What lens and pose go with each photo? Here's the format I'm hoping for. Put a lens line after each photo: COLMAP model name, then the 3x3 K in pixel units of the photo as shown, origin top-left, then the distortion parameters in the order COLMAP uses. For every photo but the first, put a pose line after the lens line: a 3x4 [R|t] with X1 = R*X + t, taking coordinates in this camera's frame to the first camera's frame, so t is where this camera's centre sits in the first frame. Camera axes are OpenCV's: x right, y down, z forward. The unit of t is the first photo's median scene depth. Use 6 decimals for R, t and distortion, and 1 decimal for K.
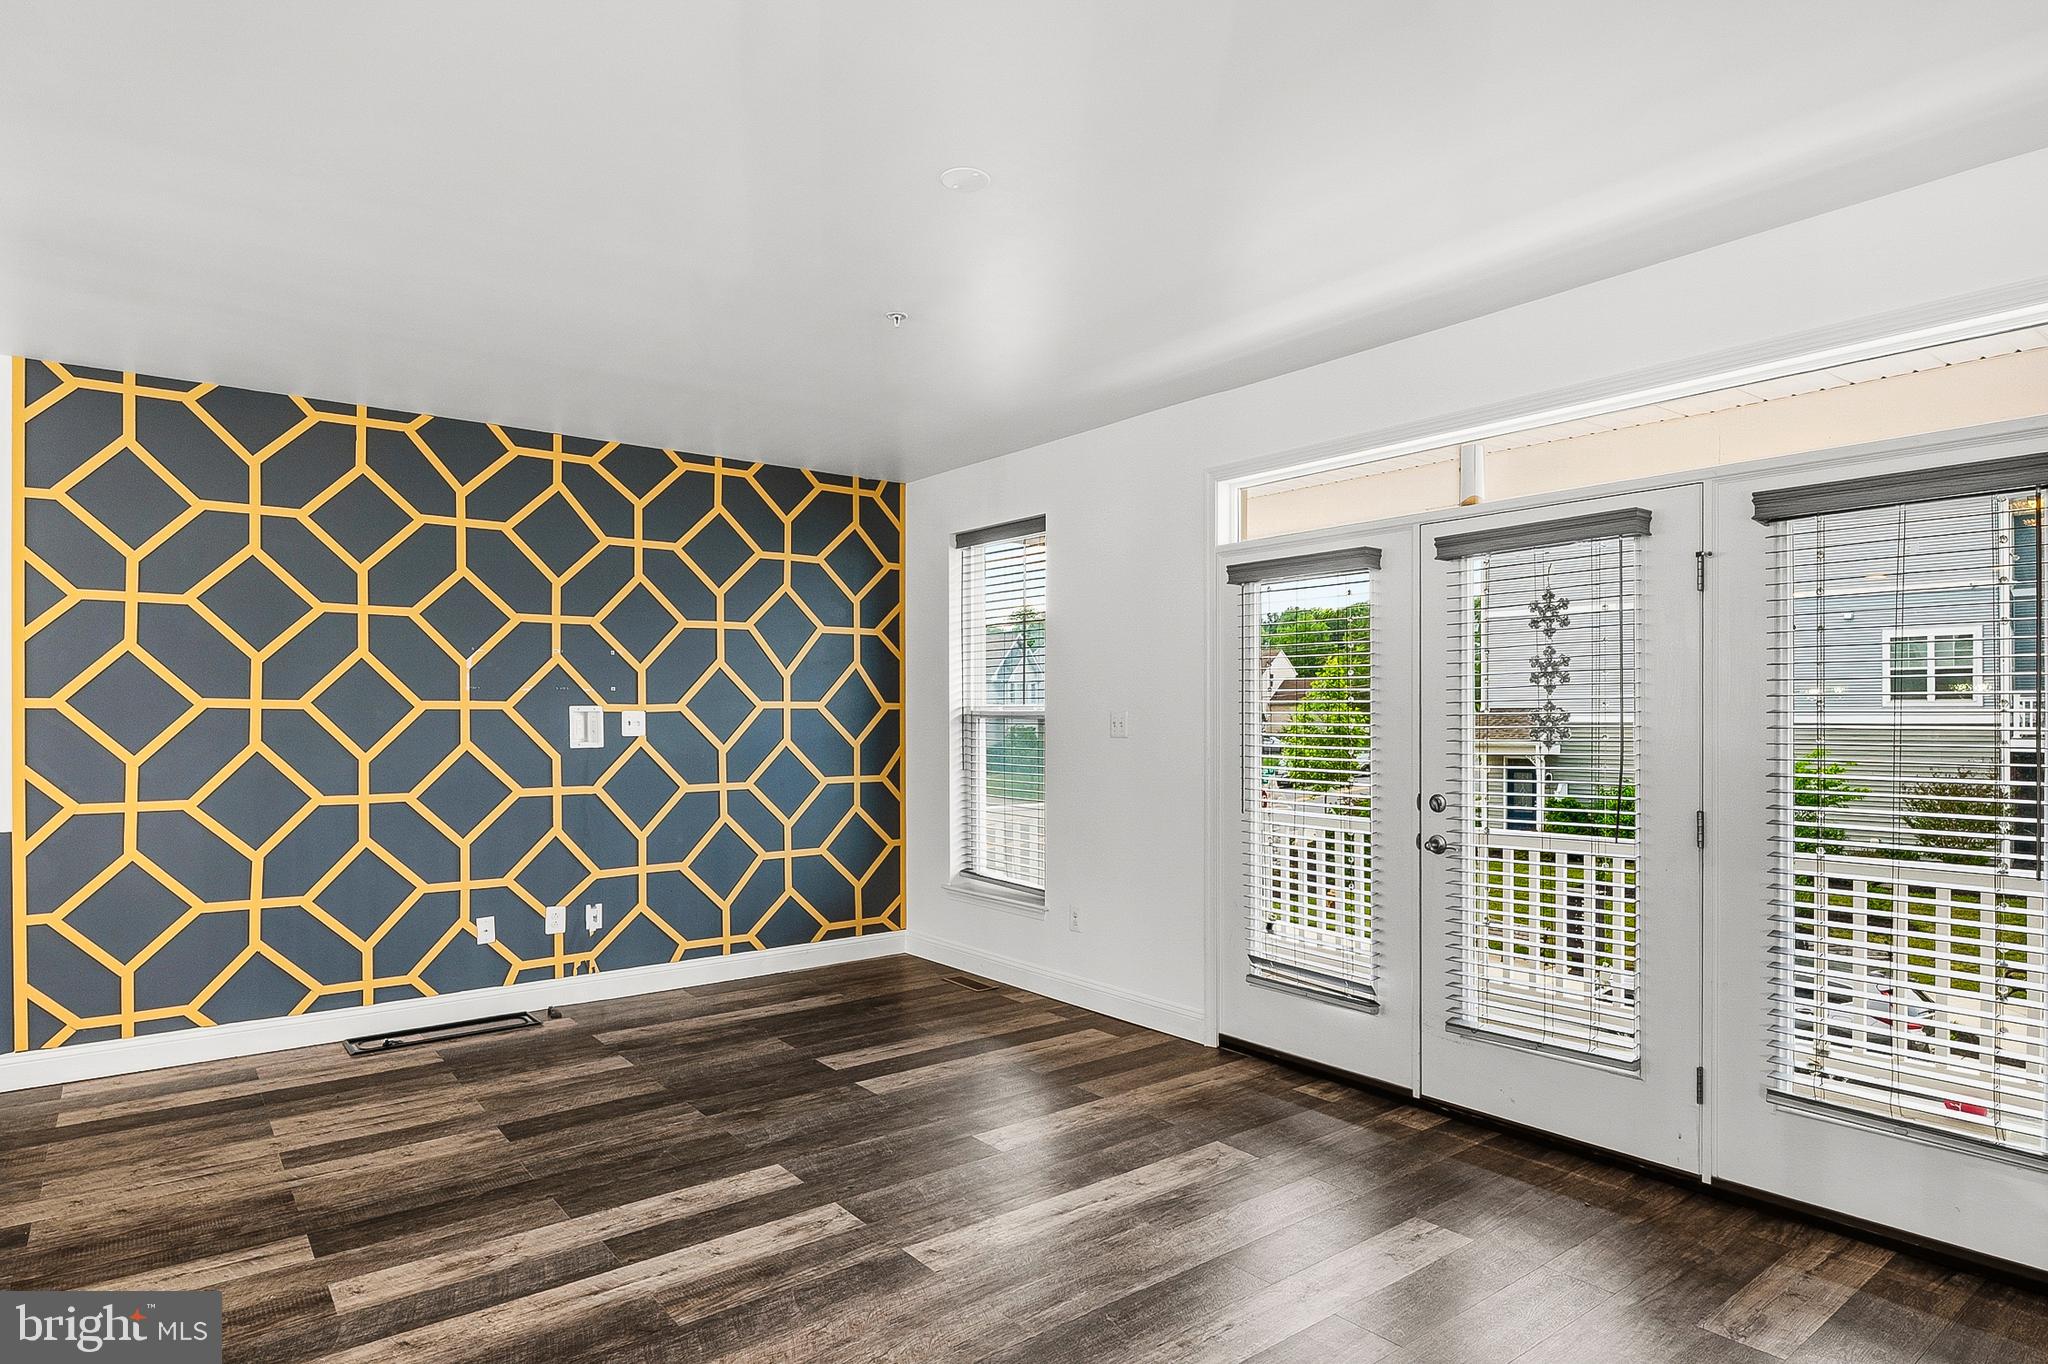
lens RADIAL K [[1127.4, 0, 1018.3], [0, 1127.4, 719.1], [0, 0, 1]] dist [-0.005367, -0.002702]
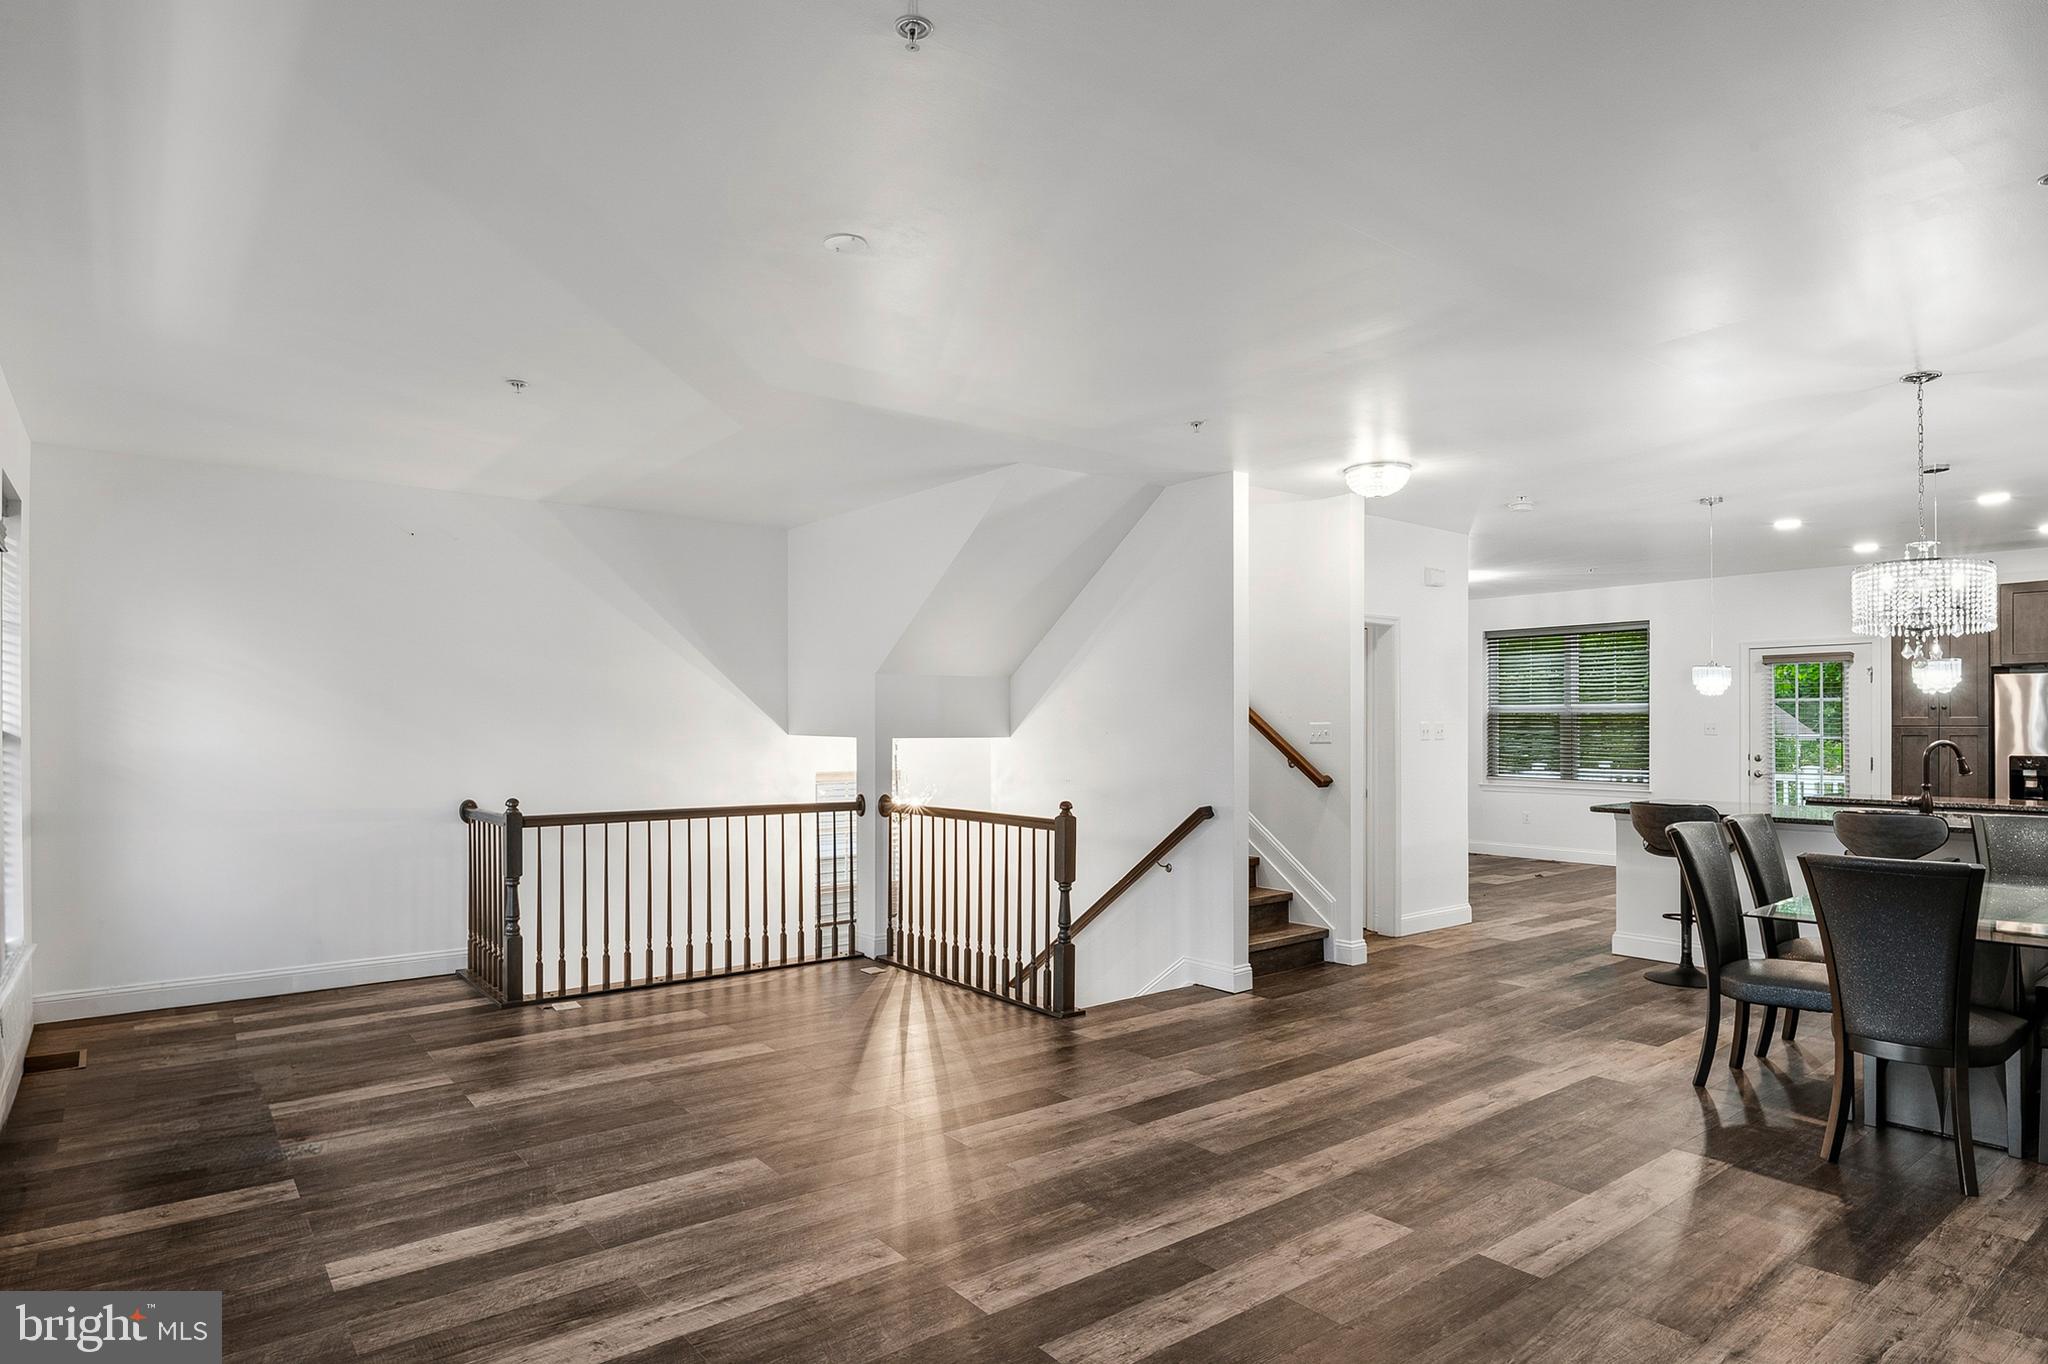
lens RADIAL K [[1131.1, 0, 996.3], [0, 1131.1, 725.9], [0, 0, 1]] dist [-0.013319, -0.001521]
pose [[-0.999841, 0.005319, 0.017016, -0.107653], [0.005346, 0.999984, 0.001570, -0.004159], [-0.017007, 0.001661, -0.999854, 1.063282]]
